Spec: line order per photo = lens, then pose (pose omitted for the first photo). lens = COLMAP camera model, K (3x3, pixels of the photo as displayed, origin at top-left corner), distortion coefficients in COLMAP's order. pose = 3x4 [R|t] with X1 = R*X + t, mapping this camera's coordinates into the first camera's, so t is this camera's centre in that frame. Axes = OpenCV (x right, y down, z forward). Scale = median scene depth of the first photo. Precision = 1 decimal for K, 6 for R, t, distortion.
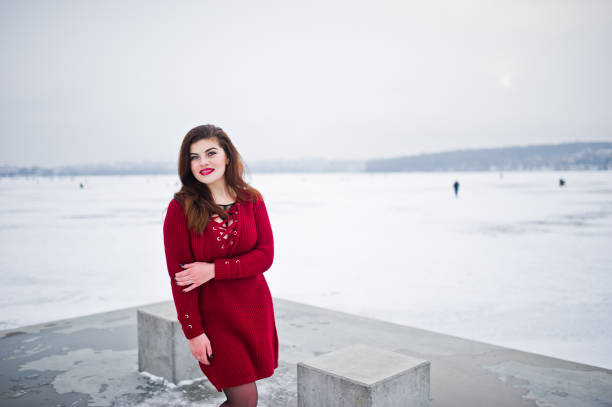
lens RADIAL K [[582.6, 0, 306.0], [0, 582.6, 203.5], [0, 0, 1]] dist [-0.066541, 0.091399]
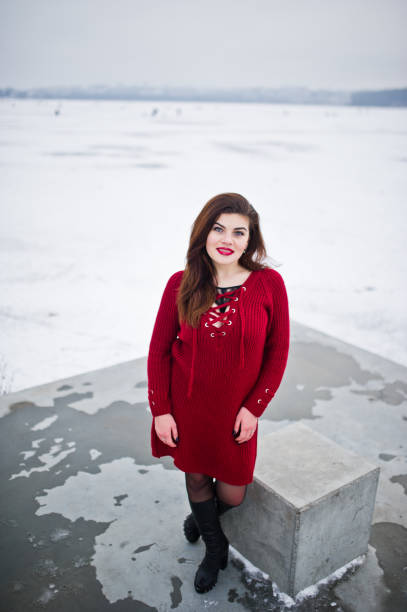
lens RADIAL K [[582.6, 0, 203.5], [0, 582.6, 306.0], [0, 0, 1]] dist [-0.066541, 0.091399]
pose [[0.990794, 0.072007, -0.114637, -0.234165], [-0.036650, 0.957856, 0.284900, -0.130792], [0.130320, -0.278076, 0.951678, 0.425668]]
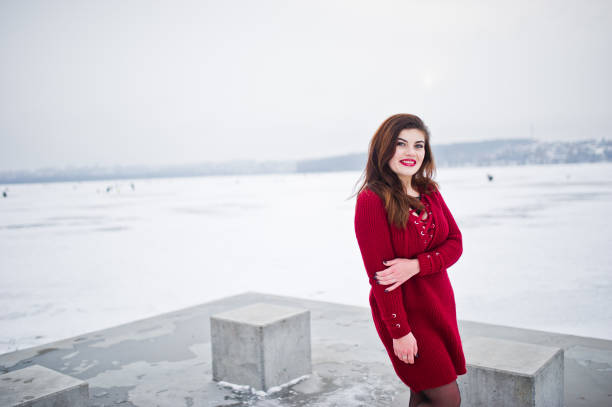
lens RADIAL K [[582.6, 0, 306.0], [0, 582.6, 203.5], [0, 0, 1]] dist [-0.066541, 0.091399]
pose [[0.992553, -0.030999, 0.117802, -0.226216], [0.031256, 0.999511, -0.000331, 0.003046], [-0.117734, 0.004011, 0.993037, 0.033217]]
